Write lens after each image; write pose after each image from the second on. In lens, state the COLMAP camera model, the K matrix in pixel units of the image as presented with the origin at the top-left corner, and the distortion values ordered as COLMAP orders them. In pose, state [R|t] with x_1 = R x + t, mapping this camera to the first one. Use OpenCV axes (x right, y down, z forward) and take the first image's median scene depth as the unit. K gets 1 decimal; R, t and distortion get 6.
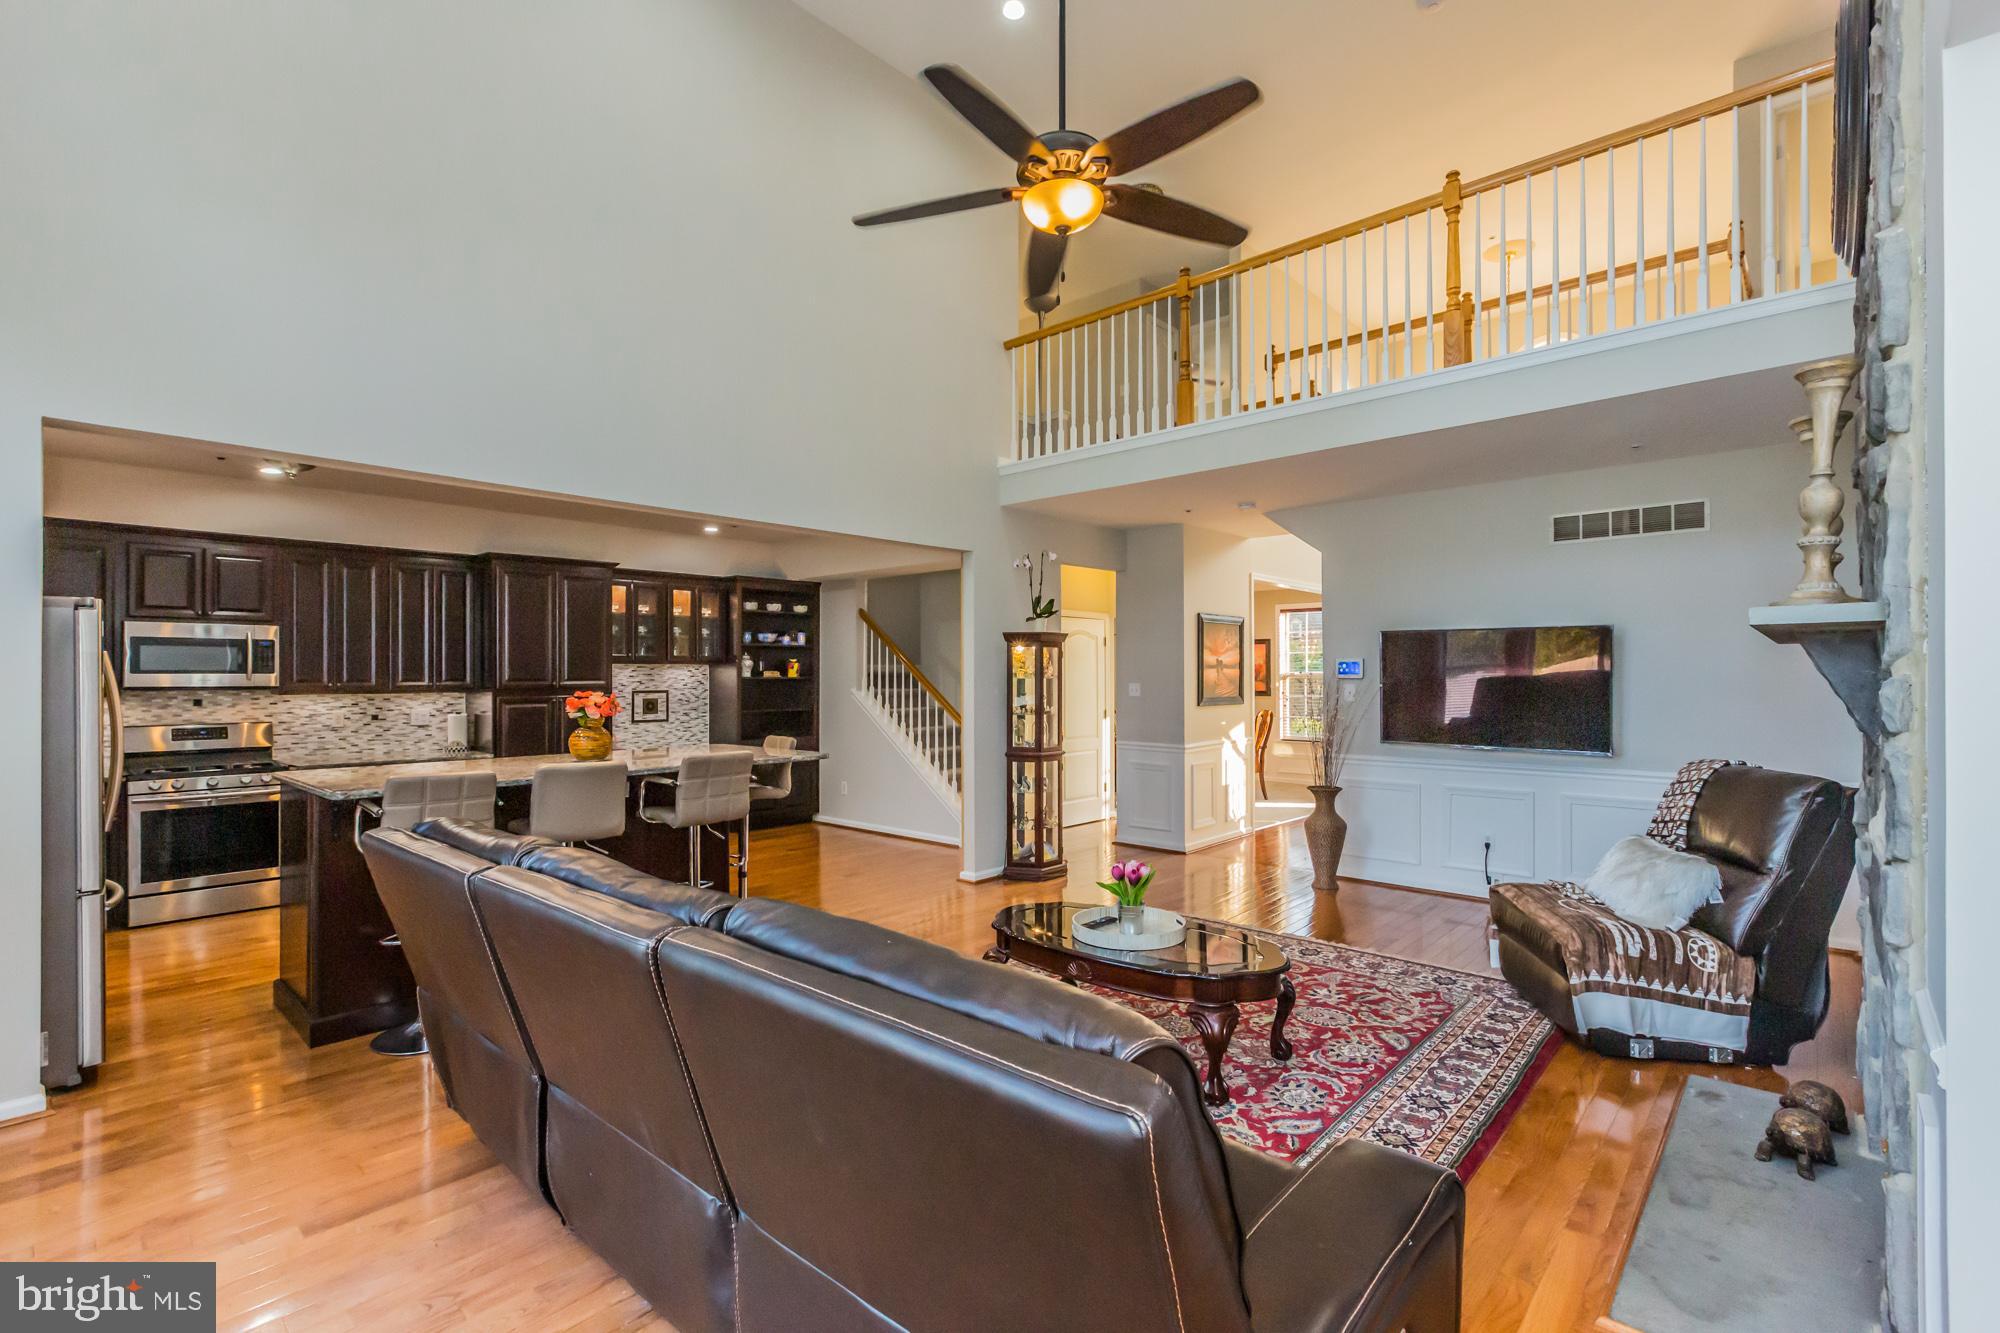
lens RADIAL K [[901.4, 0, 1011.7], [0, 901.4, 676.3], [0, 0, 1]] dist [0.001538, -0.000143]
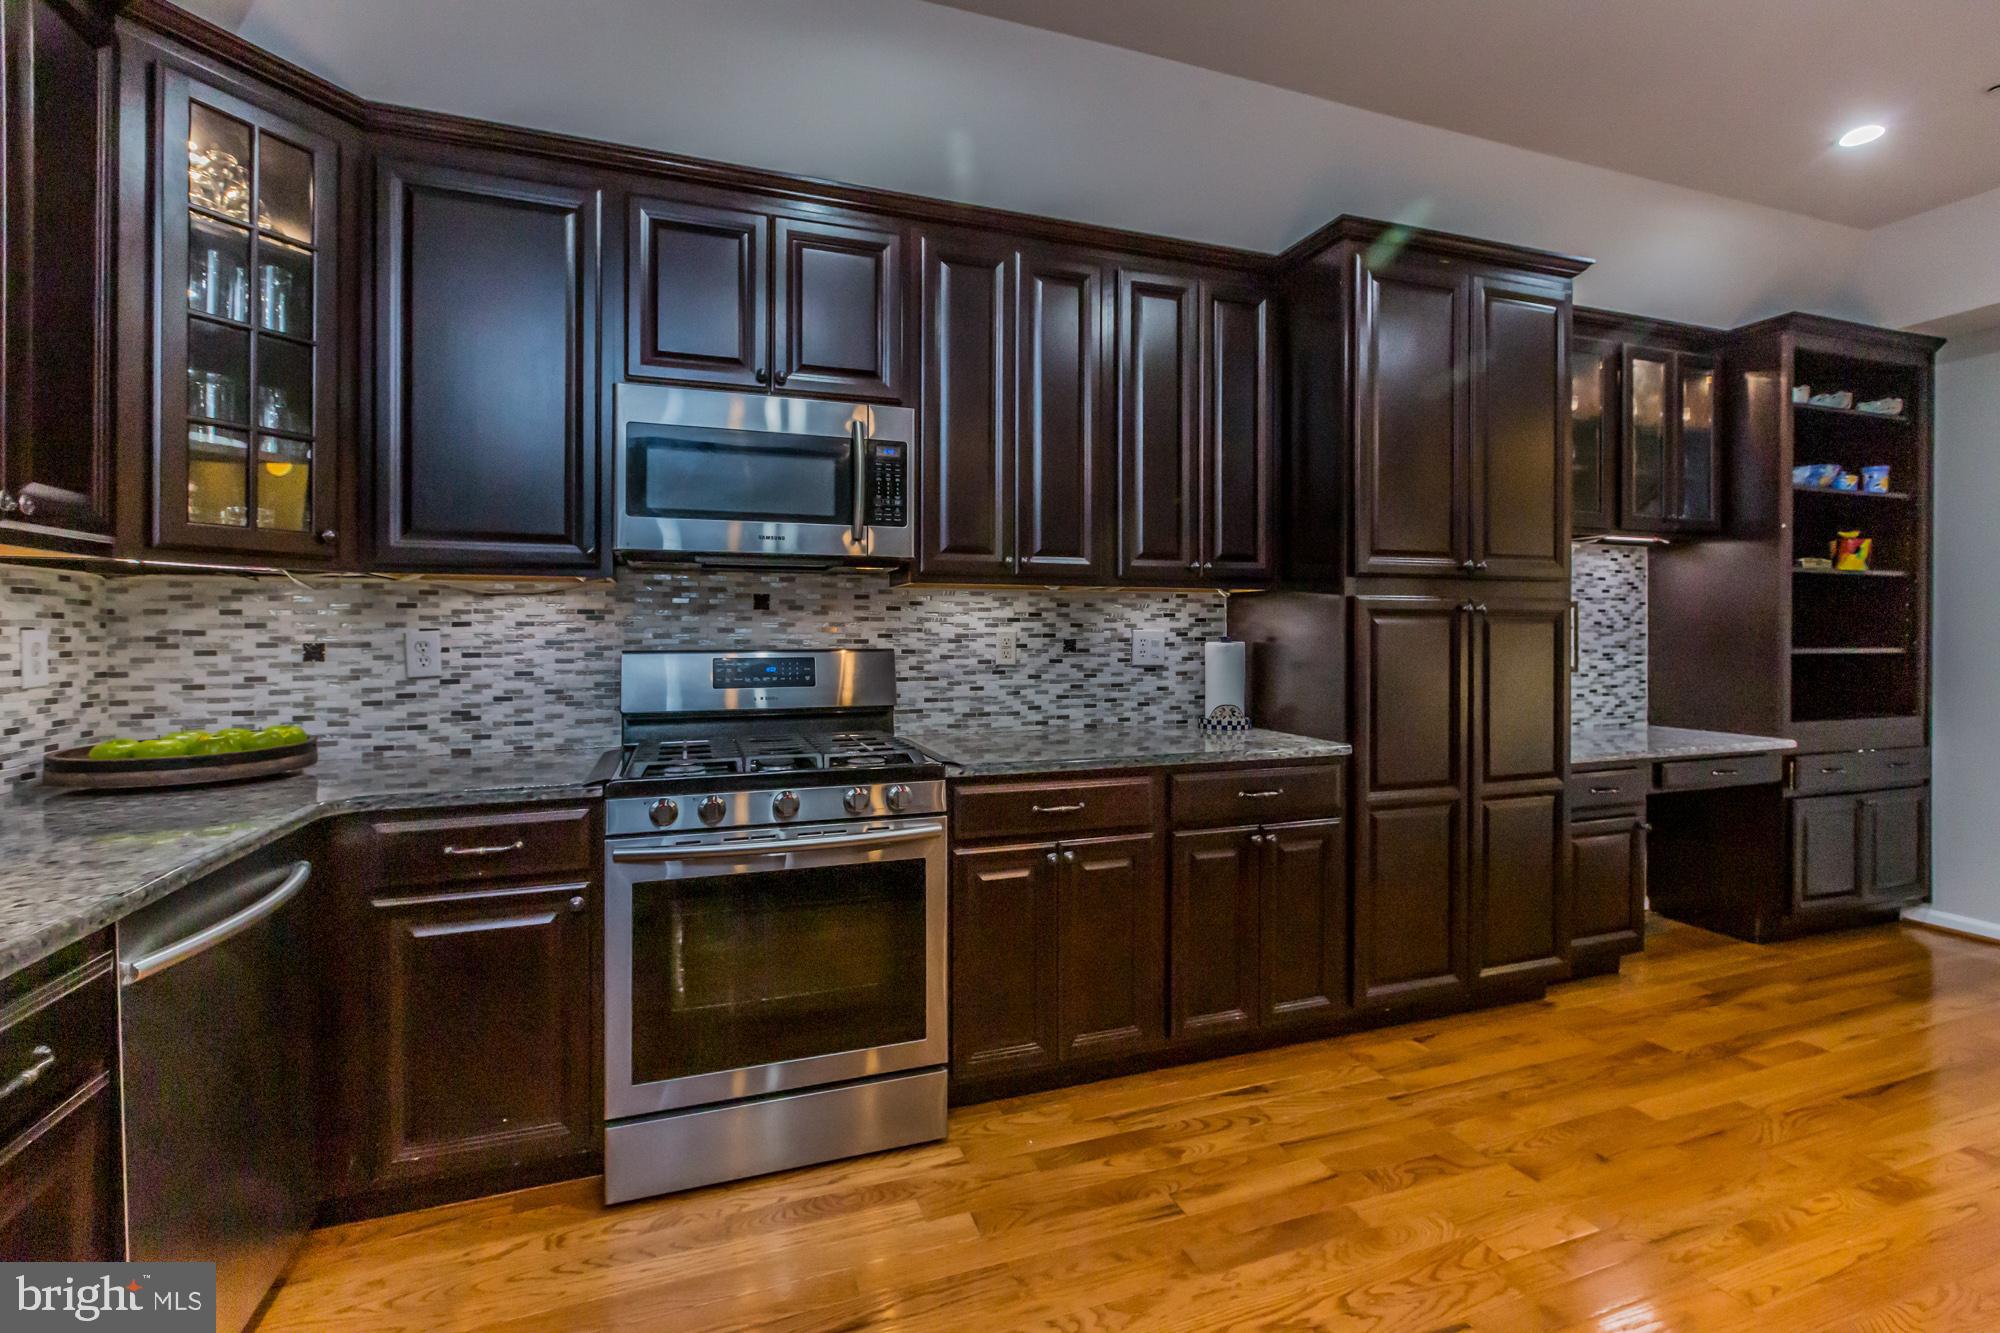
lens RADIAL K [[901.4, 0, 994.9], [0, 901.4, 632.2], [0, 0, 1]] dist [0.001538, -0.000143]
pose [[0.877469, 0.002901, -0.479625, -0.538003], [-0.002646, 0.999996, 0.001208, 0.039516], [0.479627, 0.000209, 0.877473, 0.608399]]
